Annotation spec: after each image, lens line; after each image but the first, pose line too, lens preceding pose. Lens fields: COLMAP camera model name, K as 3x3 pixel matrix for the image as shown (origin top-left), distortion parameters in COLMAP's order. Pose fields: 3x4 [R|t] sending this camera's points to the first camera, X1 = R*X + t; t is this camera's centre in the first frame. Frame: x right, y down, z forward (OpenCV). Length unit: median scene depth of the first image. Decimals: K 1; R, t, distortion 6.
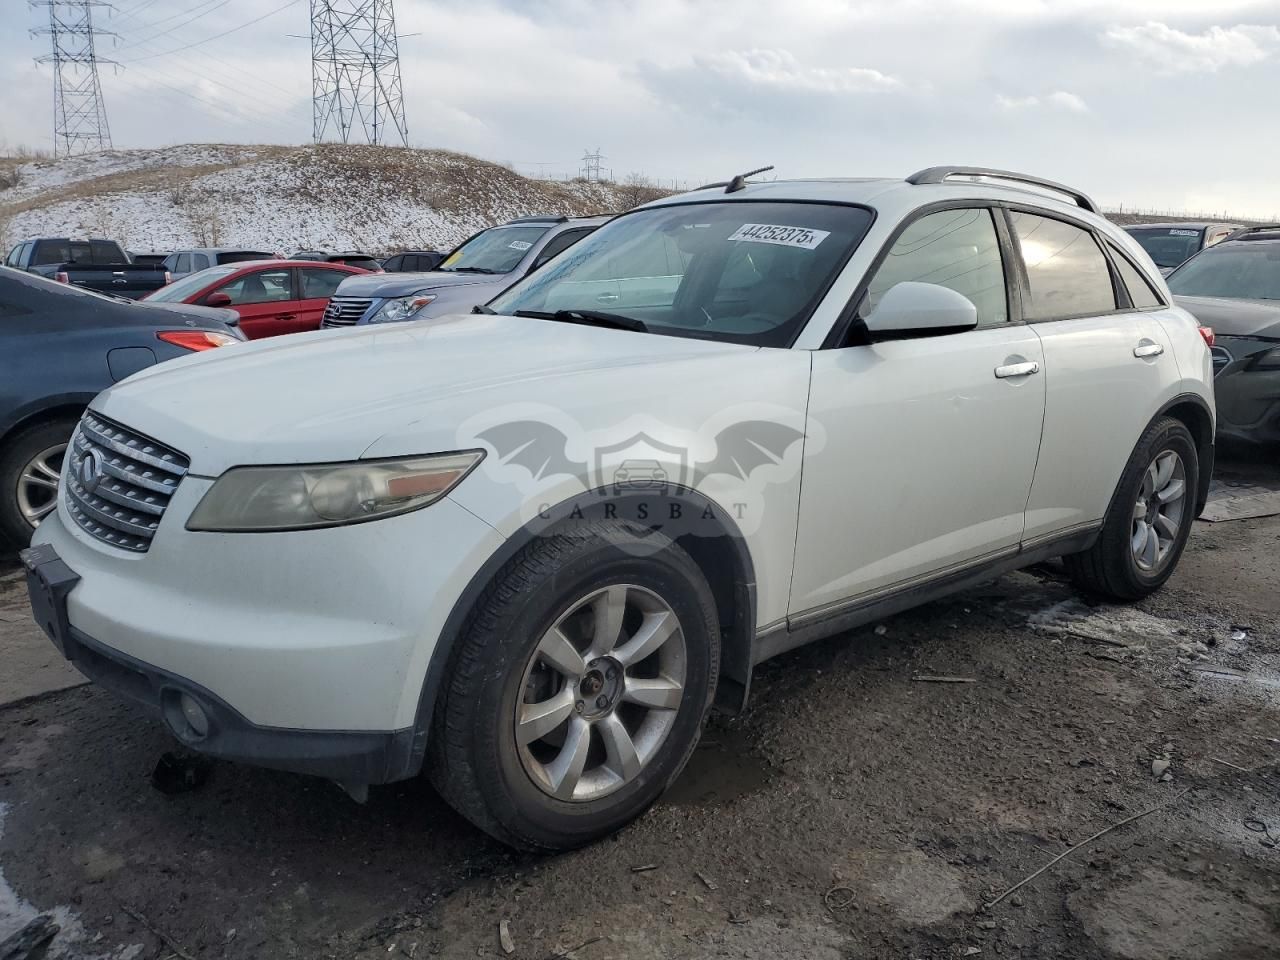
lens RADIAL K [[1259.3, 0, 640.0], [0, 1259.3, 480.0], [0, 0, 1]] dist [0.058520, 0.004195]
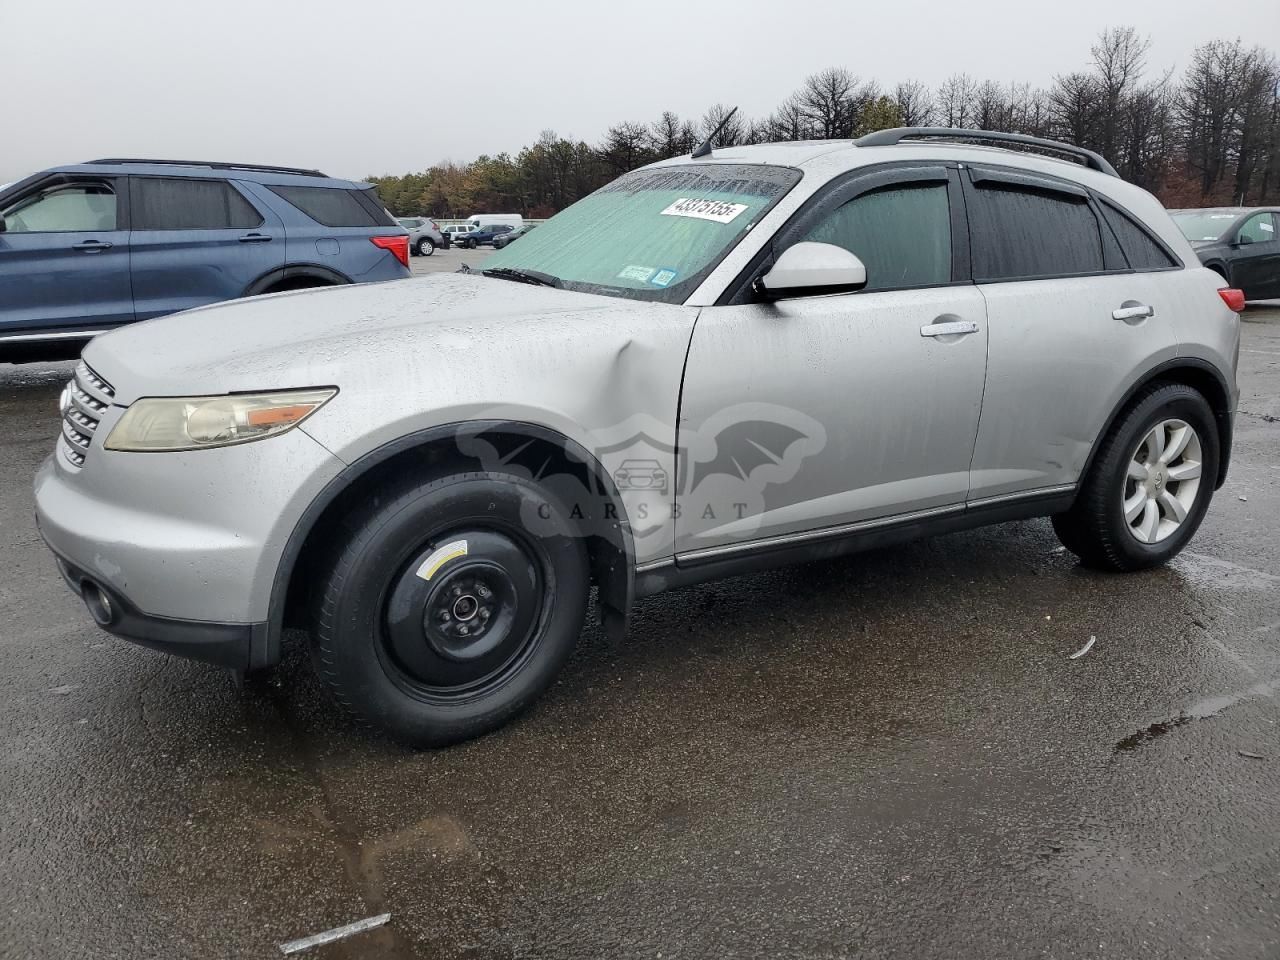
lens RADIAL K [[1259.3, 0, 640.0], [0, 1259.3, 480.0], [0, 0, 1]] dist [0.058520, 0.004195]
pose [[0.979554, 0.031735, -0.198660, 0.340750], [-0.027598, 0.999341, 0.023556, 0.023229], [0.199277, -0.017592, 0.979785, -0.067607]]
